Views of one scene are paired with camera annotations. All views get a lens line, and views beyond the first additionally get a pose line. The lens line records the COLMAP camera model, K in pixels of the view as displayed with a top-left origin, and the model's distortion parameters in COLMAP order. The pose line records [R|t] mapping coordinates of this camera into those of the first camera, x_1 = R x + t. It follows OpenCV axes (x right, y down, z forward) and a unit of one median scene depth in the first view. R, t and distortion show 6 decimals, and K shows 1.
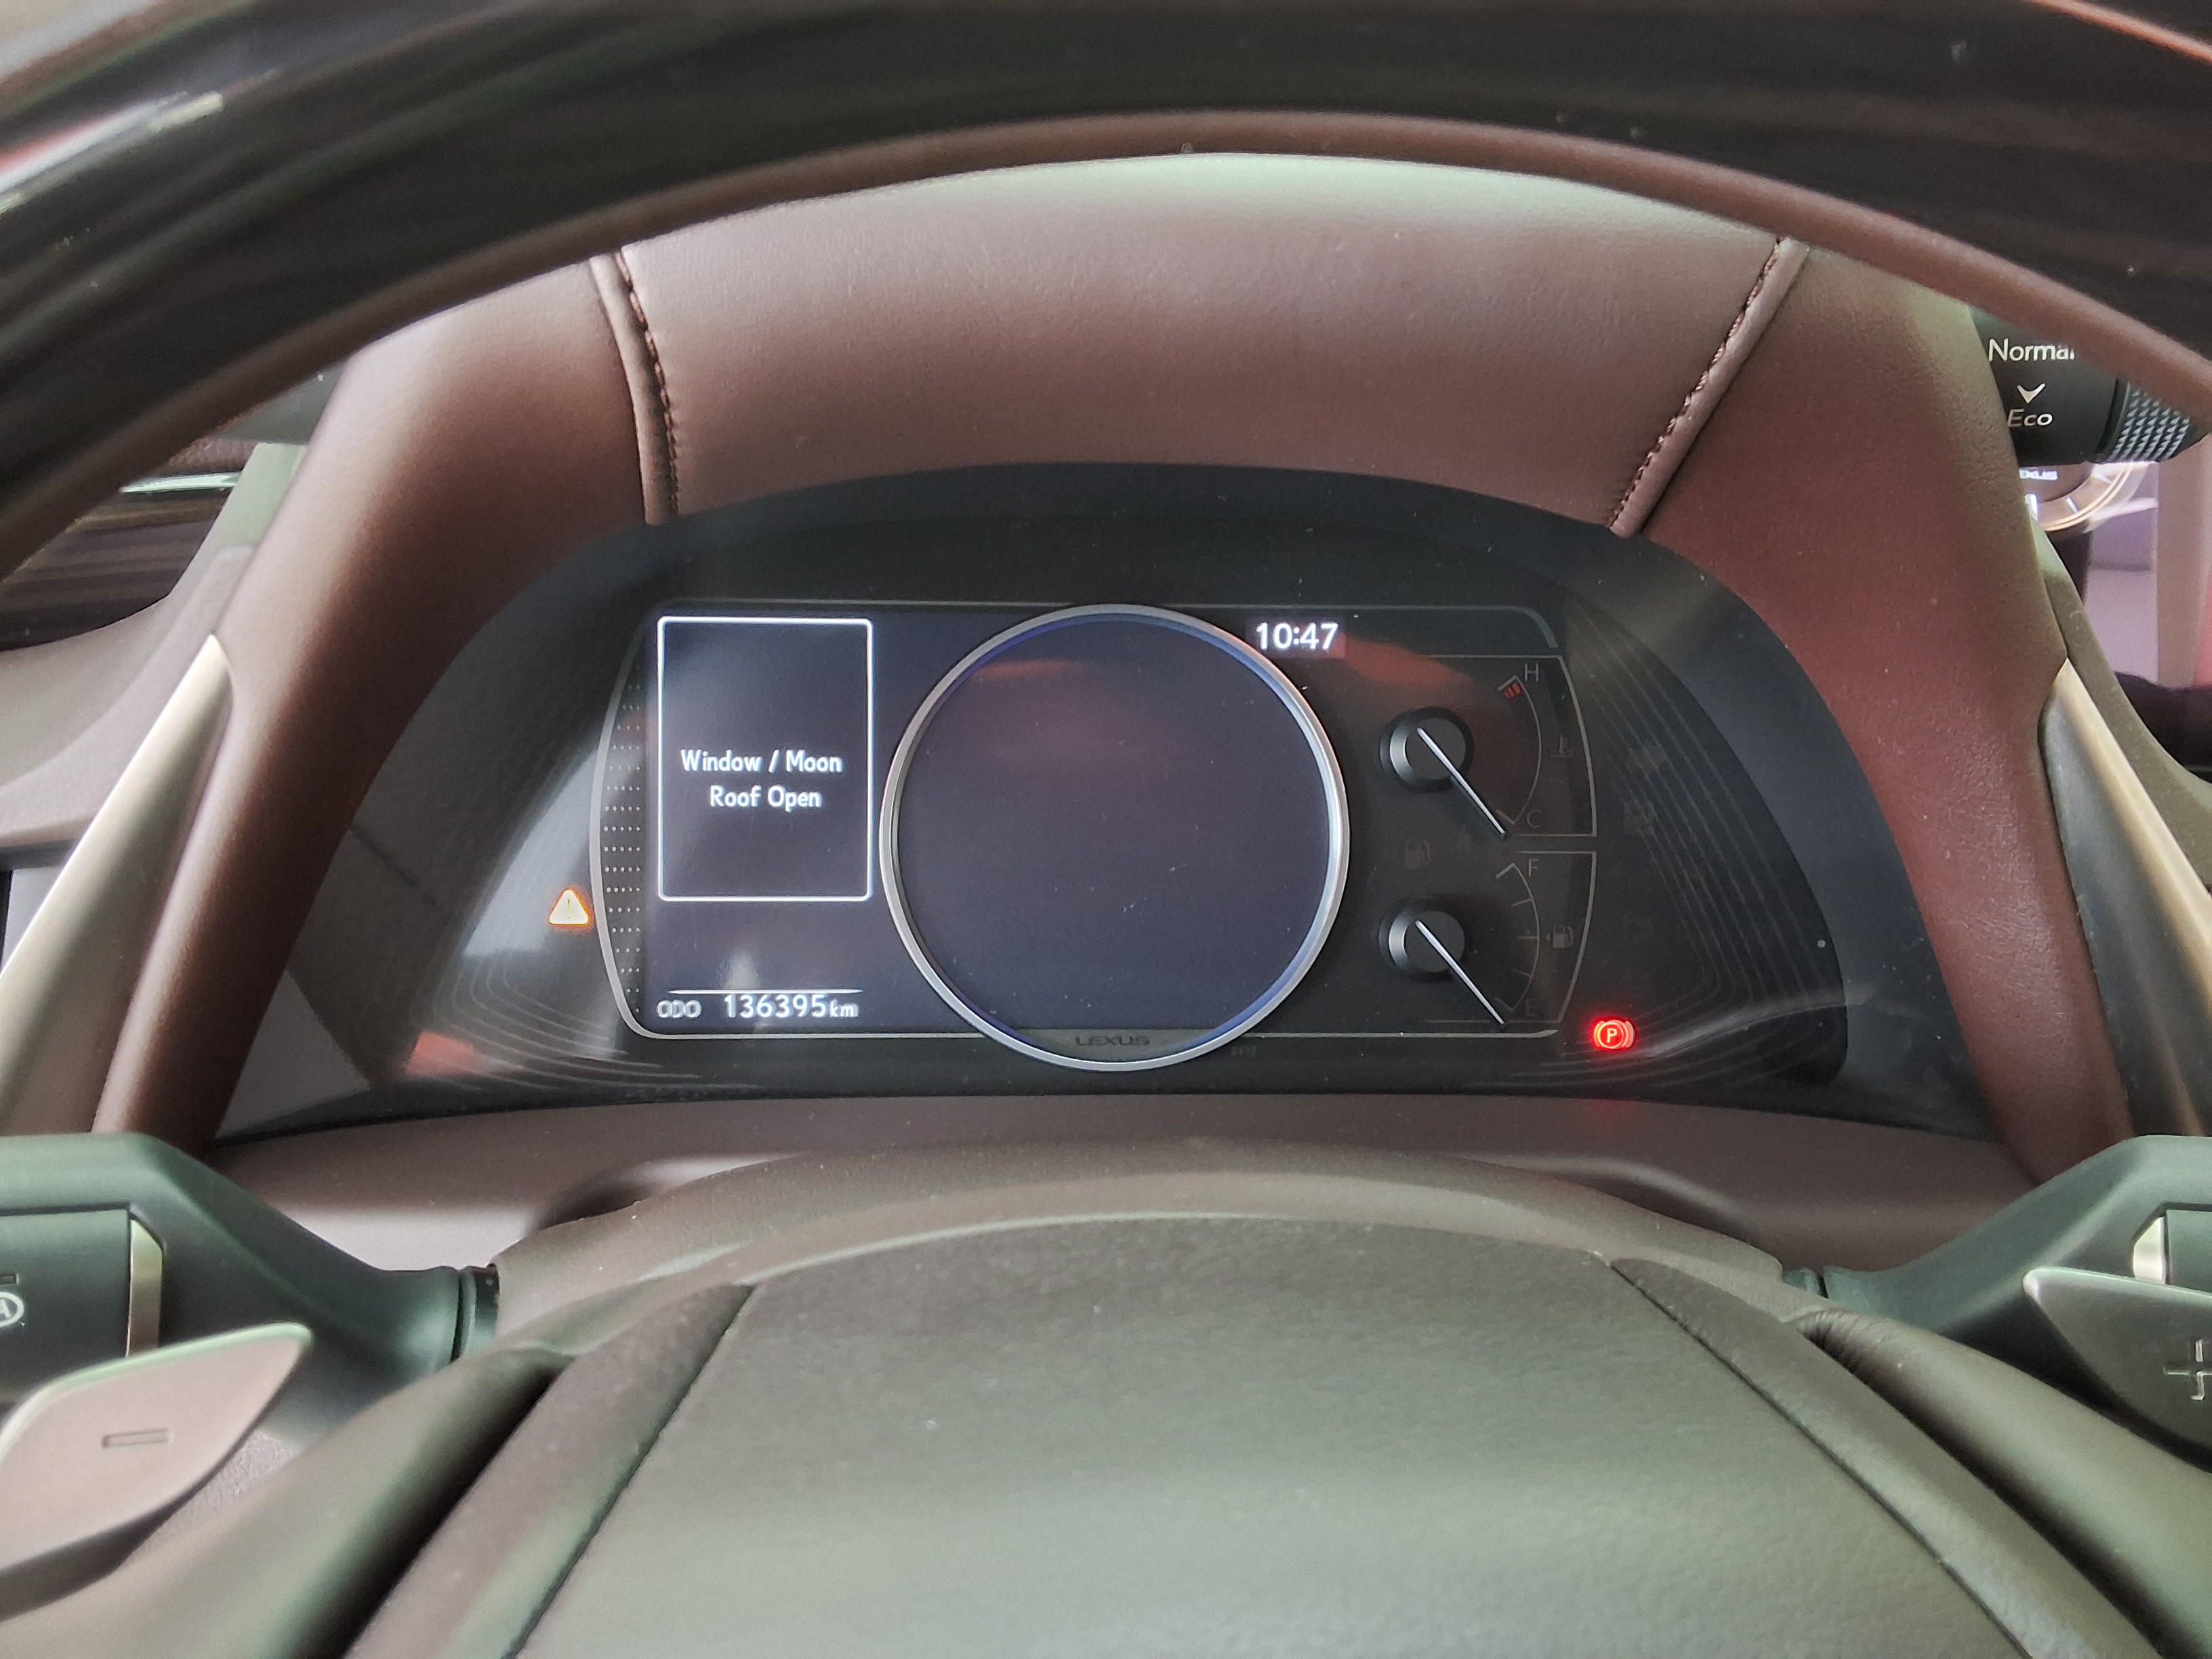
lens RADIAL K [[1755.3, 0, 1106.0], [0, 1755.3, 829.5], [0, 0, 1]] dist [0.012221, 0.003645]
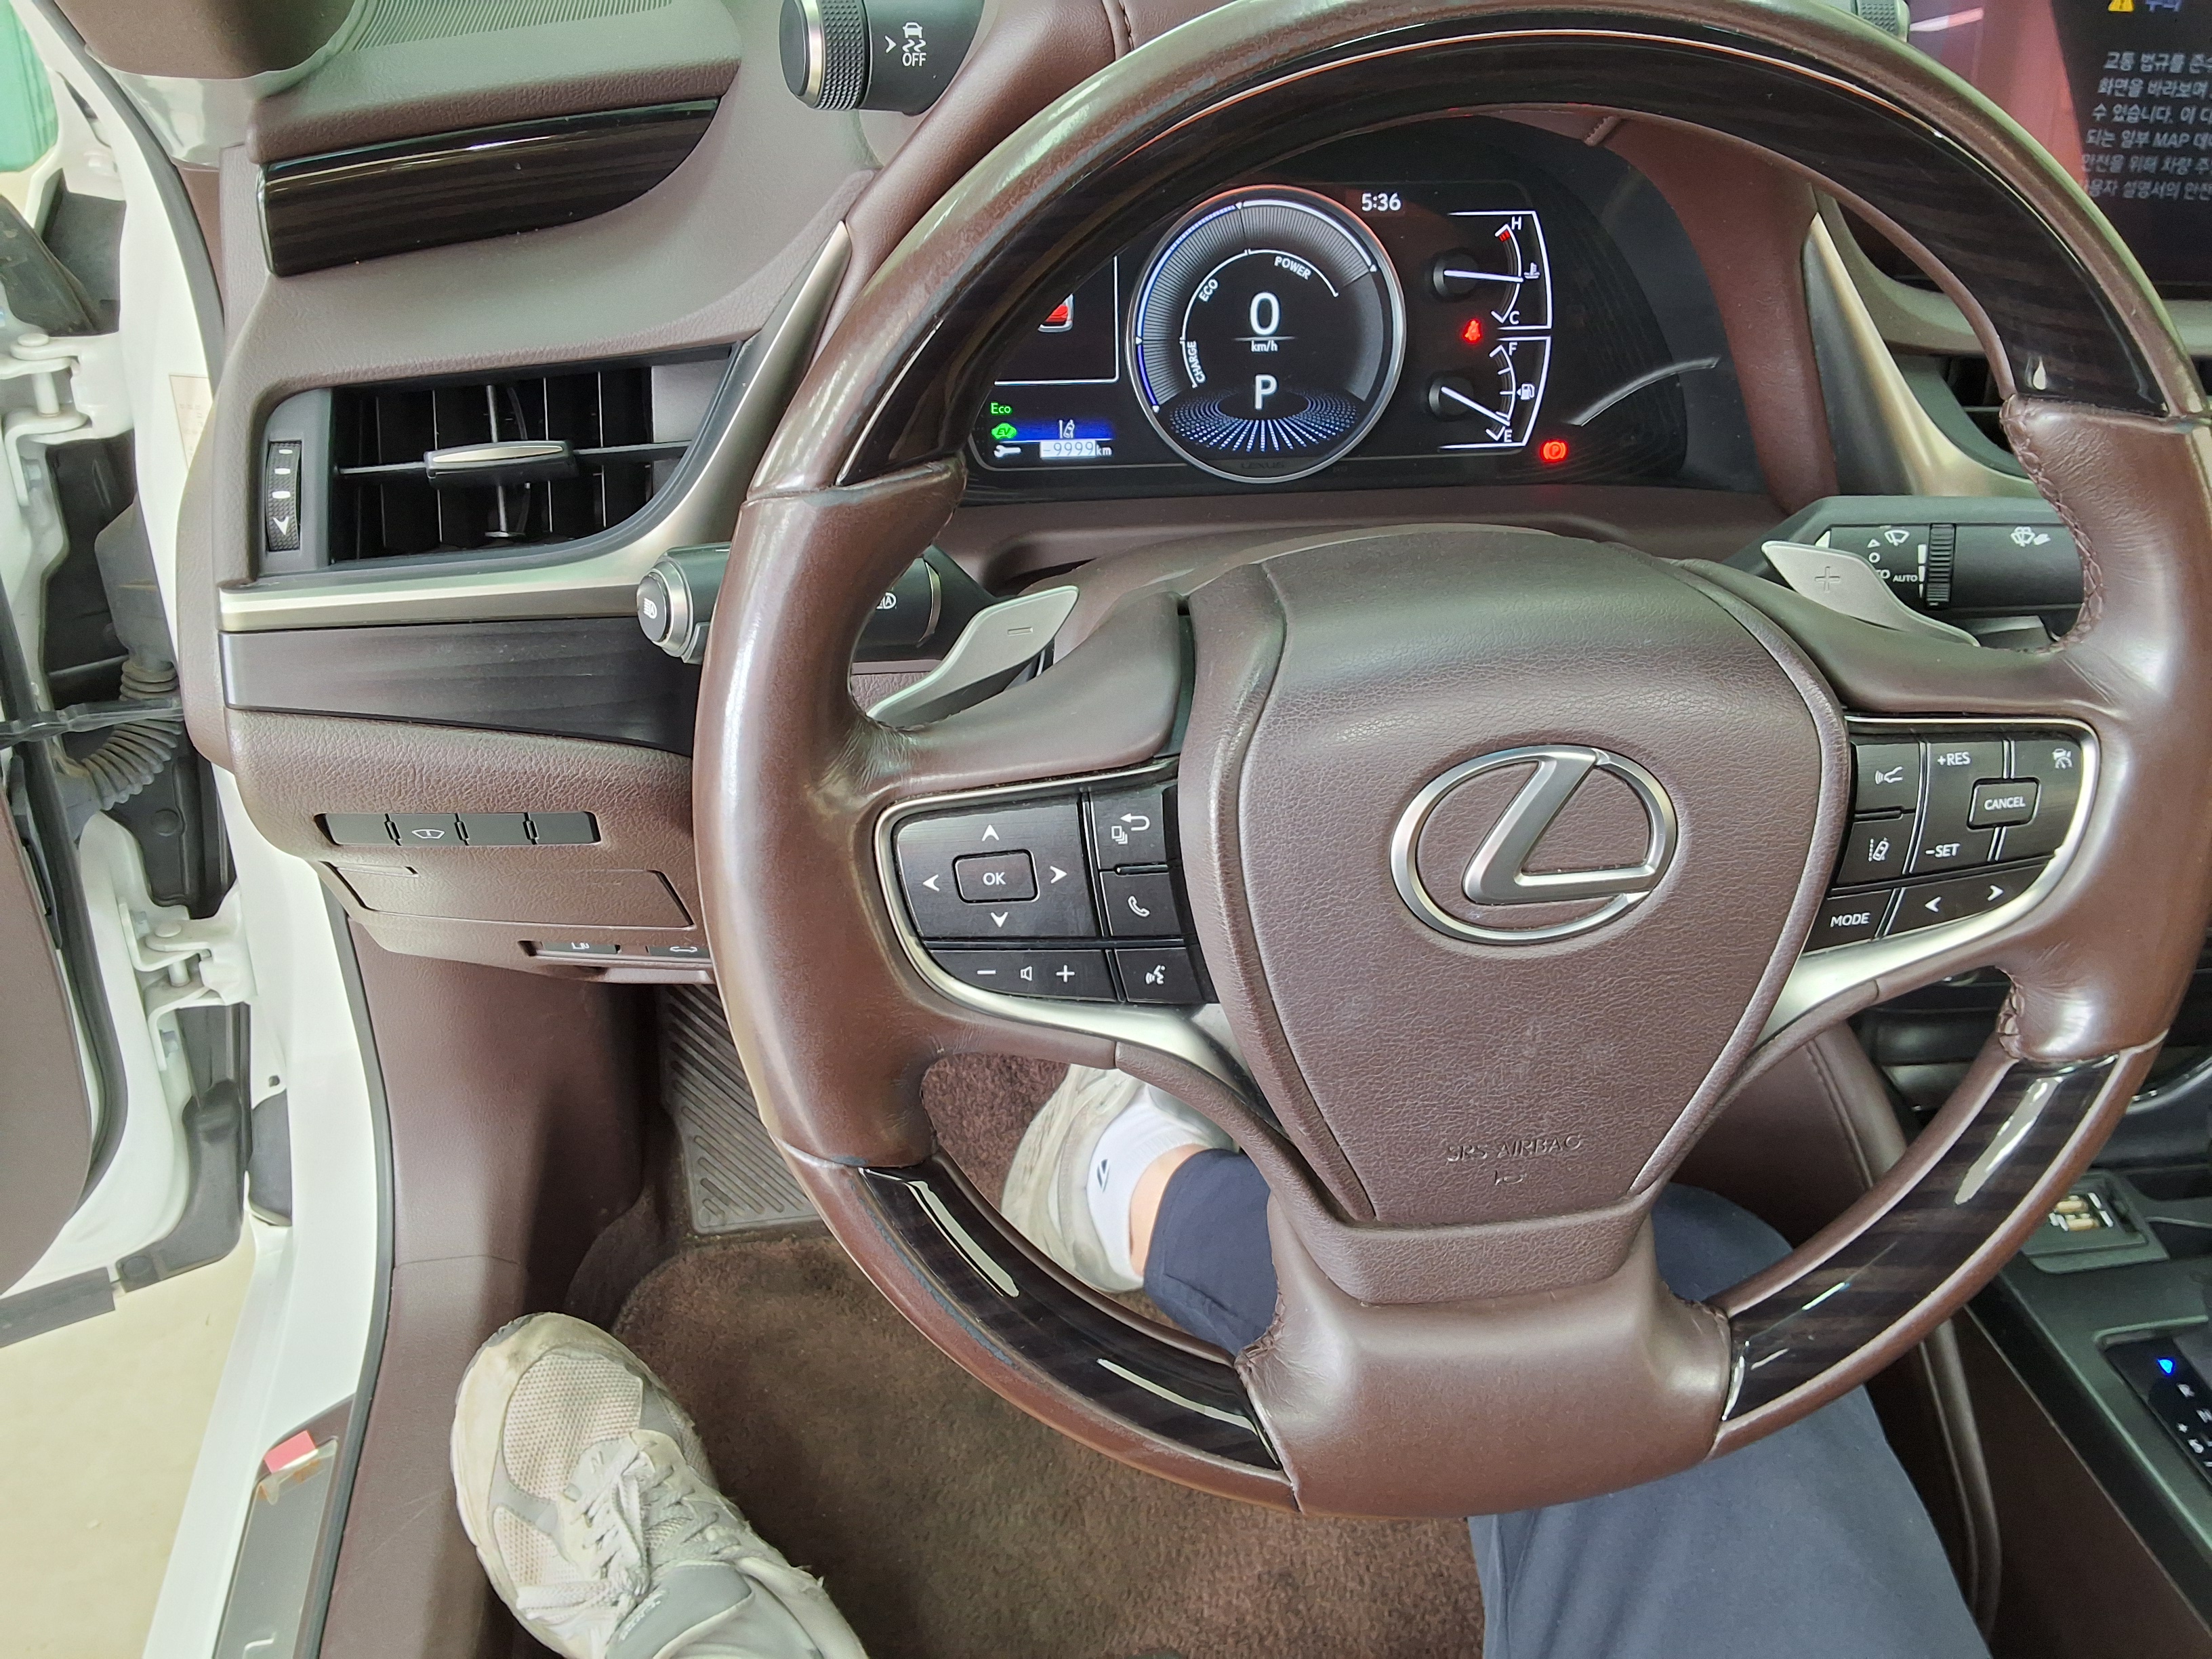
lens RADIAL K [[1818.5, 0, 1106.0], [0, 1818.5, 829.5], [0, 0, 1]] dist [0.101799, -0.227376]
pose [[0.988422, -0.066999, 0.136140, -0.416899], [0.031165, 0.967747, 0.249990, 0.018768], [-0.148498, -0.242852, 0.958630, -0.747546]]
